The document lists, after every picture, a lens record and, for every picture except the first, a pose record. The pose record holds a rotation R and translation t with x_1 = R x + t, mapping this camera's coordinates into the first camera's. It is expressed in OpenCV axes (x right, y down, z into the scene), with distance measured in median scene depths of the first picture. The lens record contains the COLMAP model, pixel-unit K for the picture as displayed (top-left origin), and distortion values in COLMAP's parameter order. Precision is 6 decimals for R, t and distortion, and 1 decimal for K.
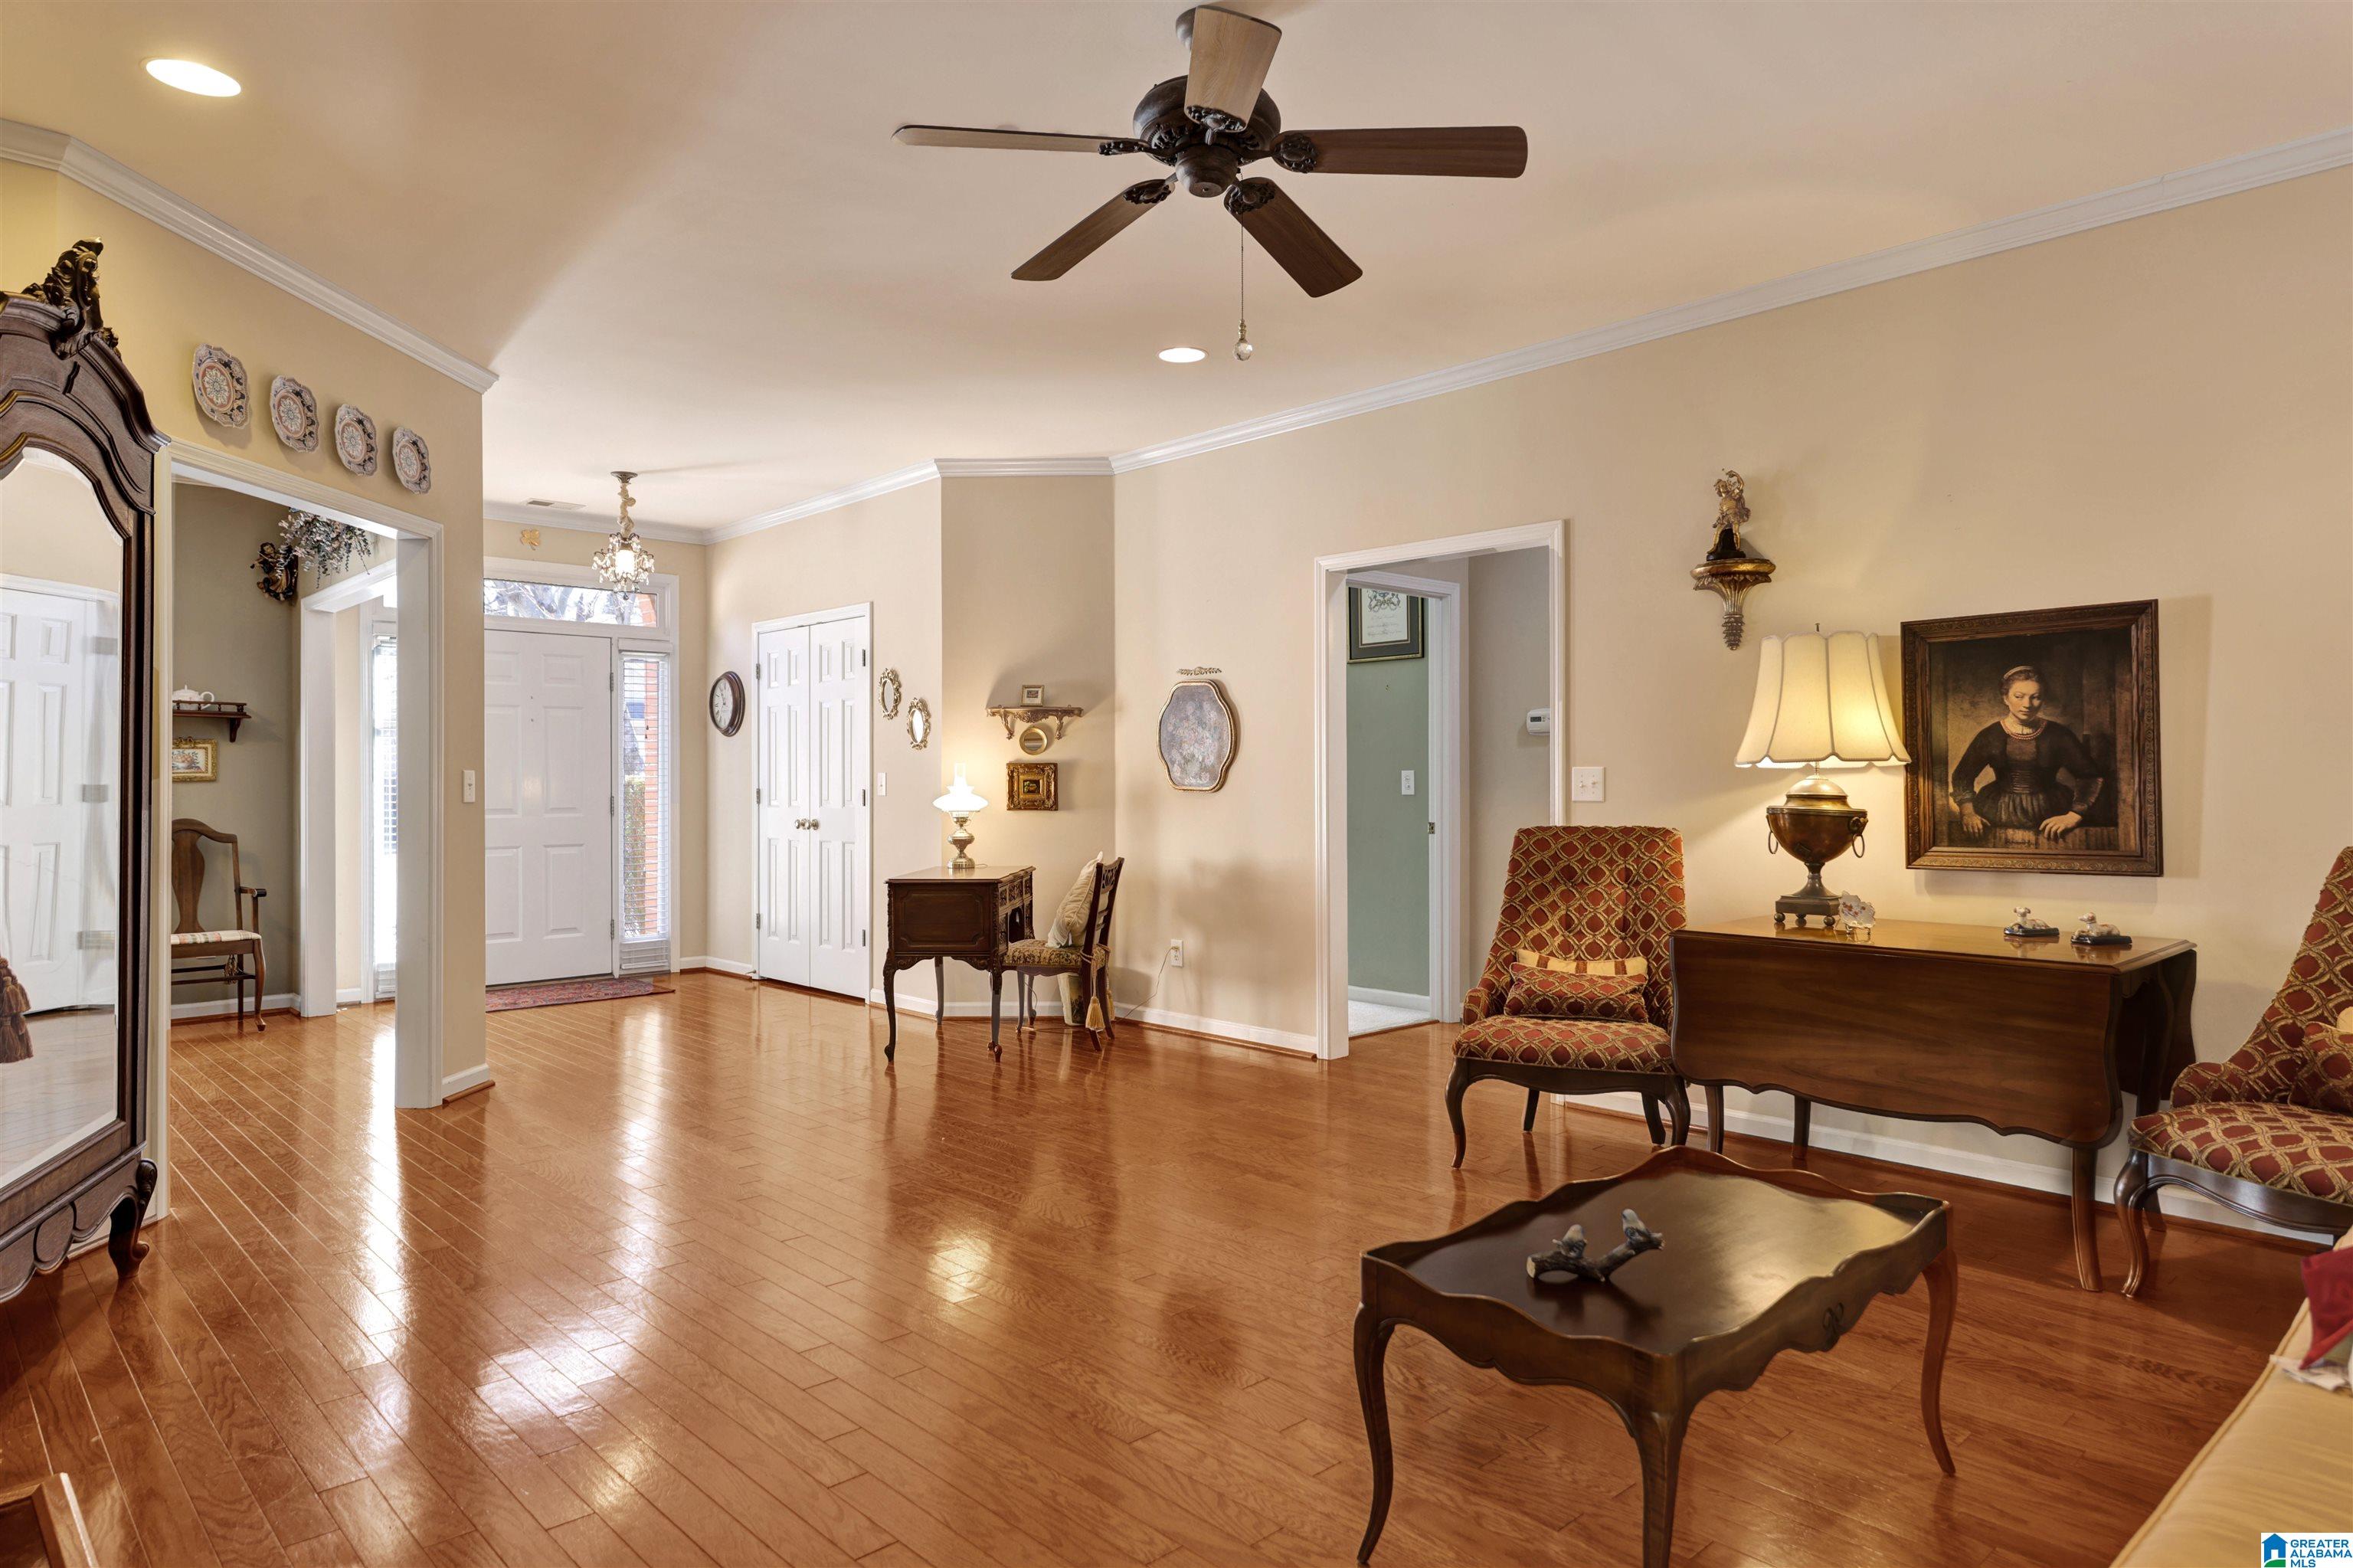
lens RADIAL K [[1400.0, 0, 1176.5], [0, 1400.0, 784.0], [0, 0, 1]] dist [0.027470, 0.000243]
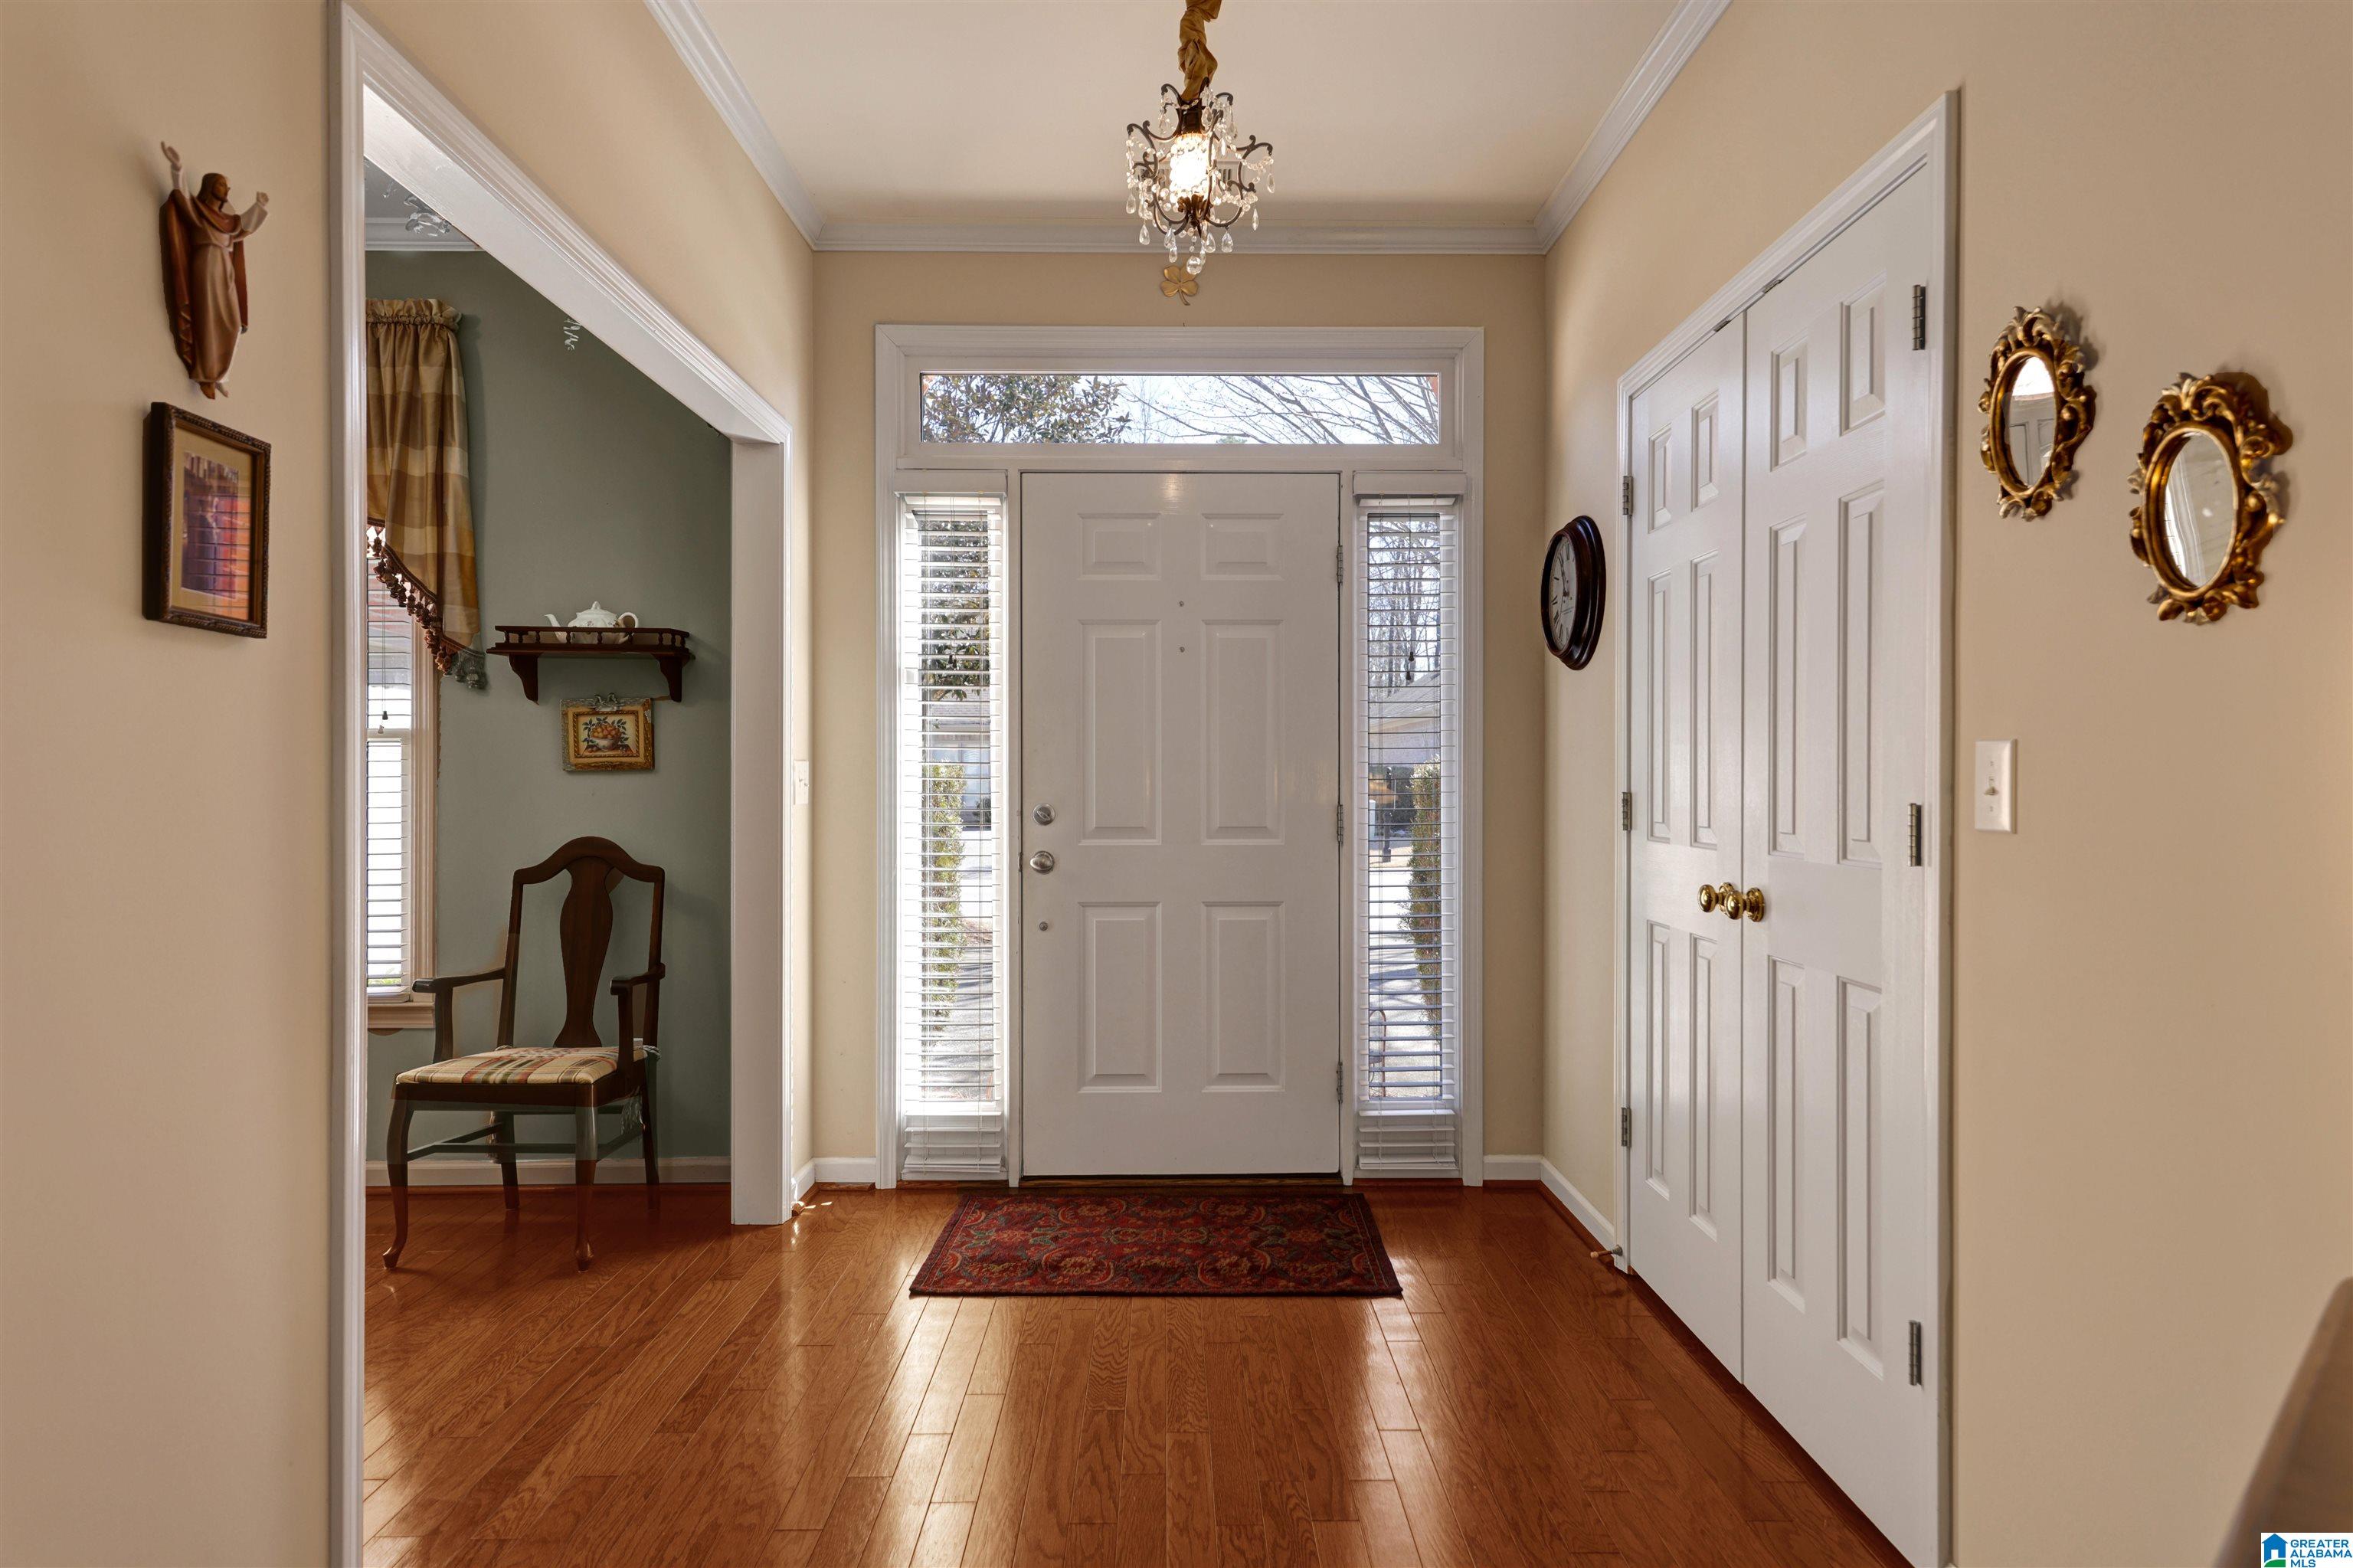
lens RADIAL K [[1367.7, 0, 1175.1], [0, 1367.7, 774.8], [0, 0, 1]] dist [0.012725, 0.000595]
pose [[0.744485, 0.003265, -0.667632, -0.159056], [-0.003405, 0.999994, 0.001093, -0.001644], [0.667631, 0.001459, 0.744491, 0.737027]]
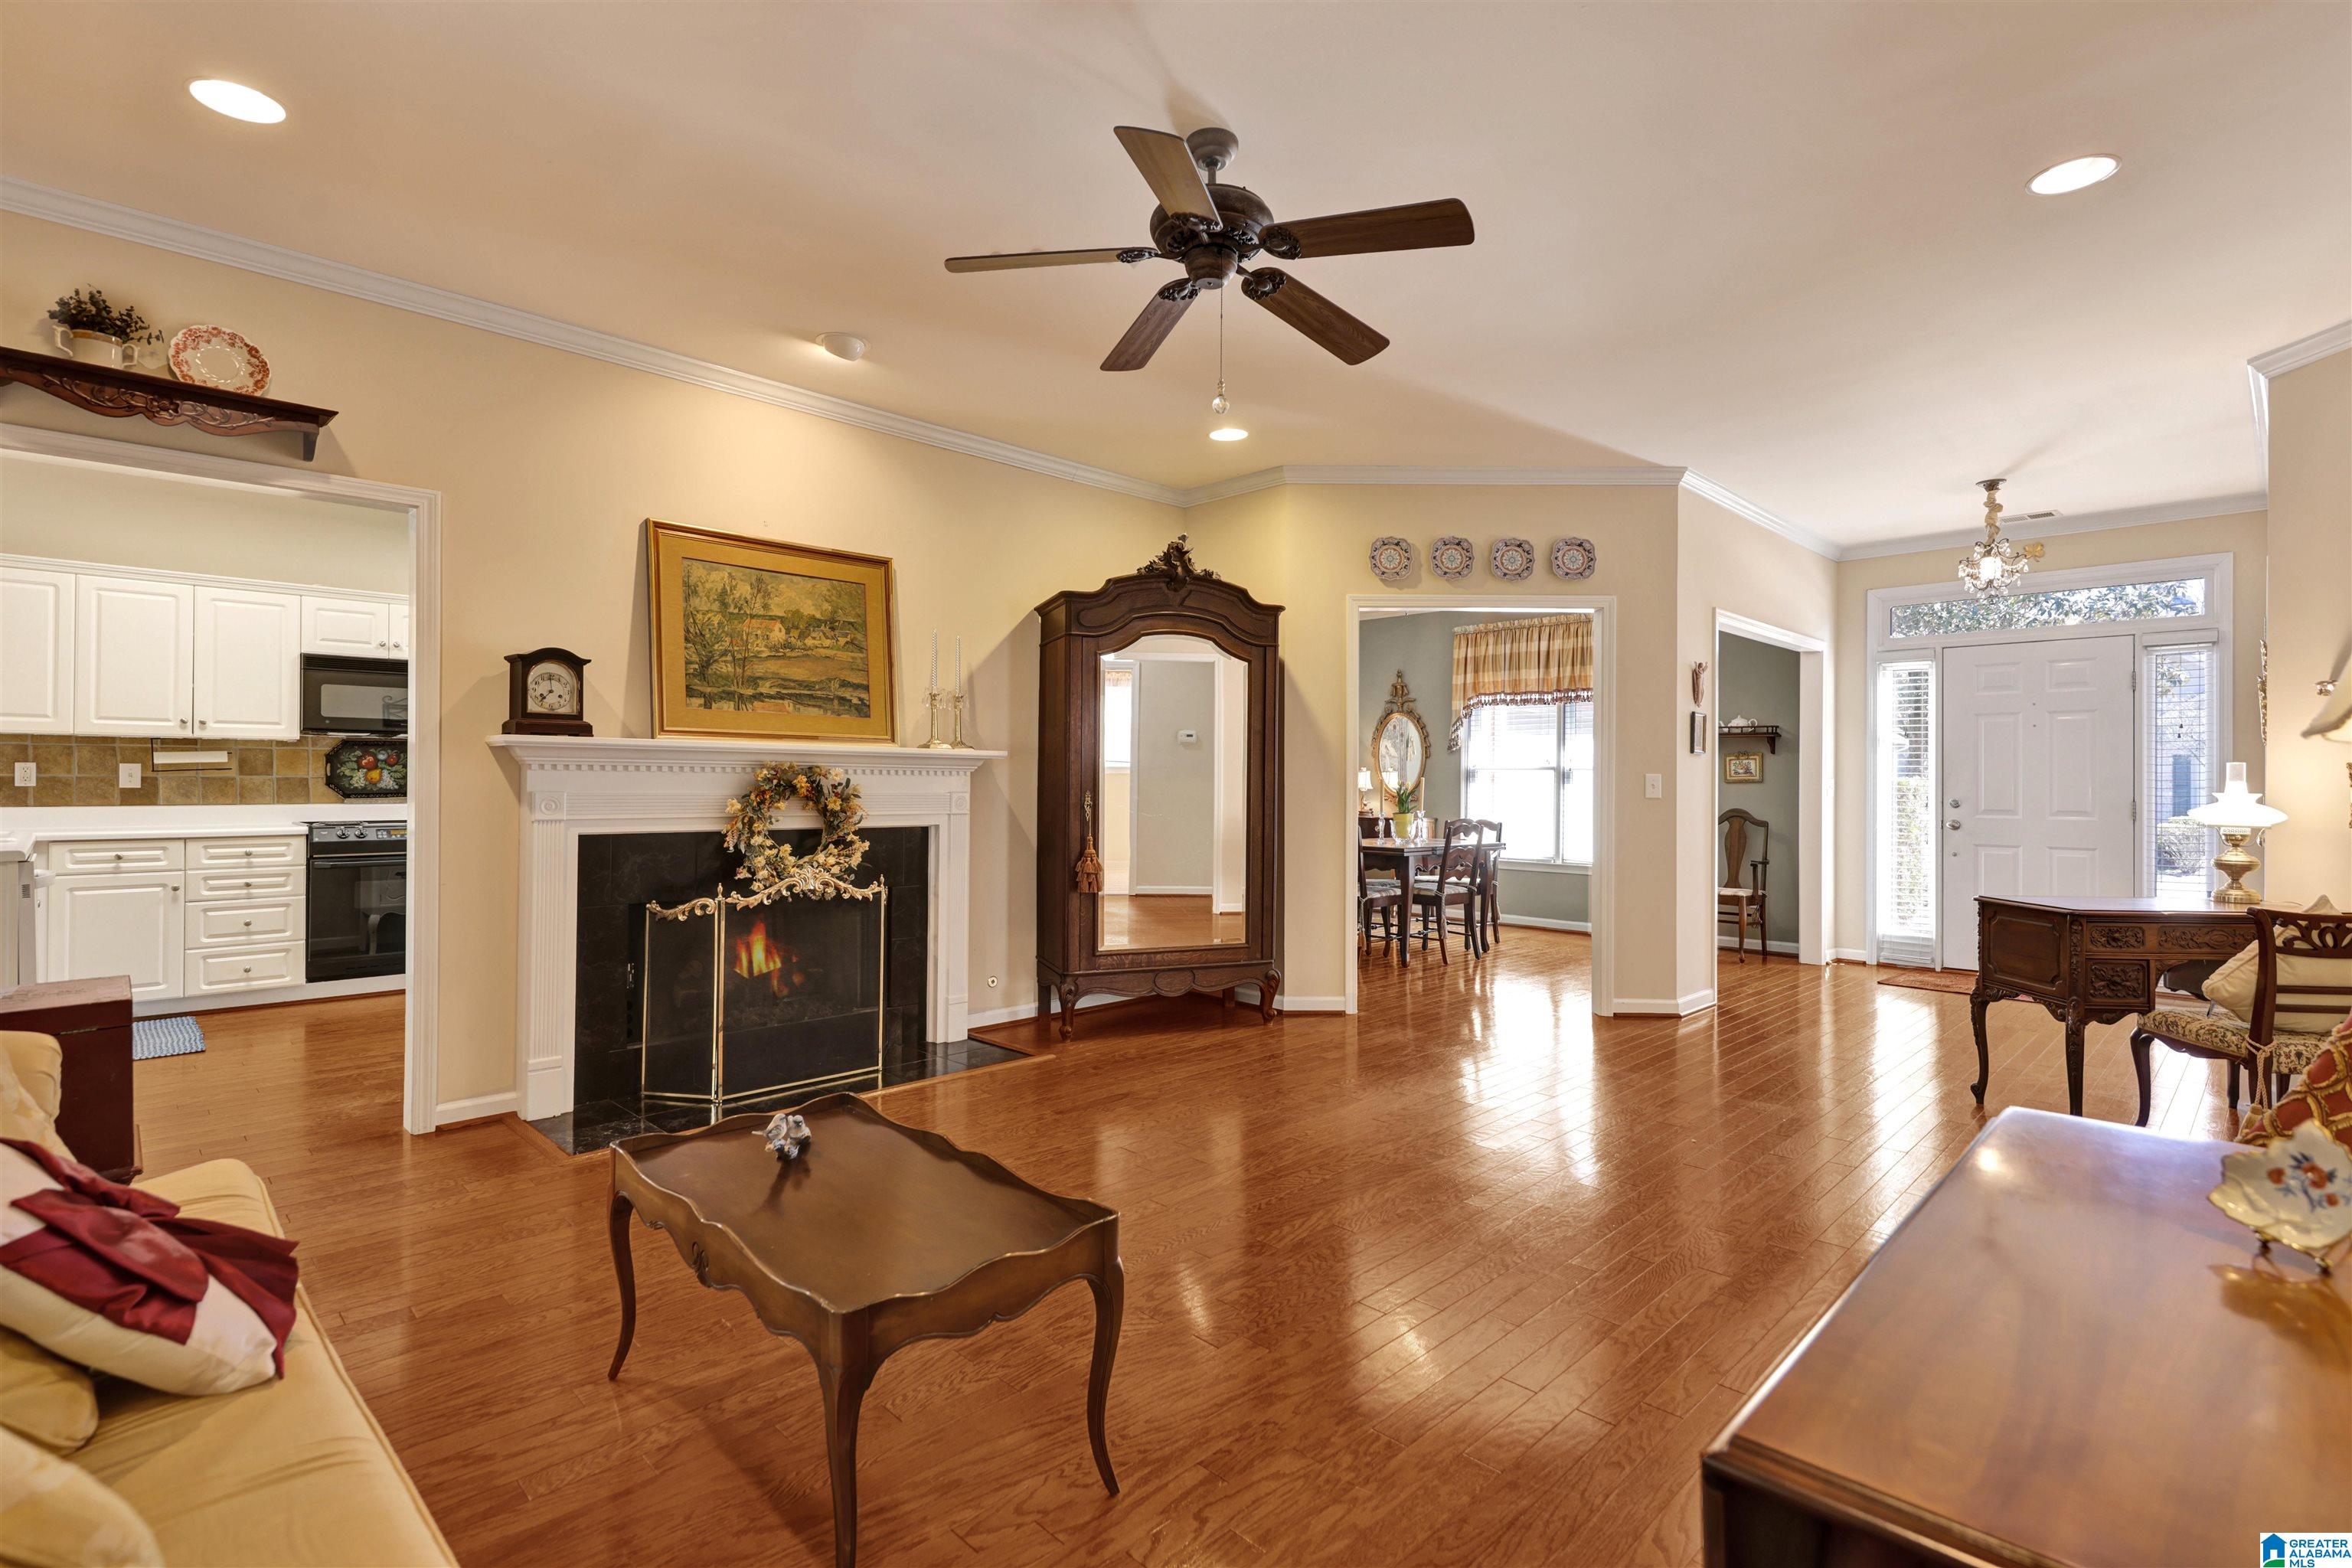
lens RADIAL K [[1097.3, 0, 1170.4], [0, 1097.3, 775.0], [0, 0, 1]] dist [0.000824, -0.000202]
pose [[0.031666, -0.002607, -0.999495, 0.386087], [-0.008223, 0.999962, -0.002869, -0.001425], [0.999465, 0.008310, 0.031643, 0.385592]]
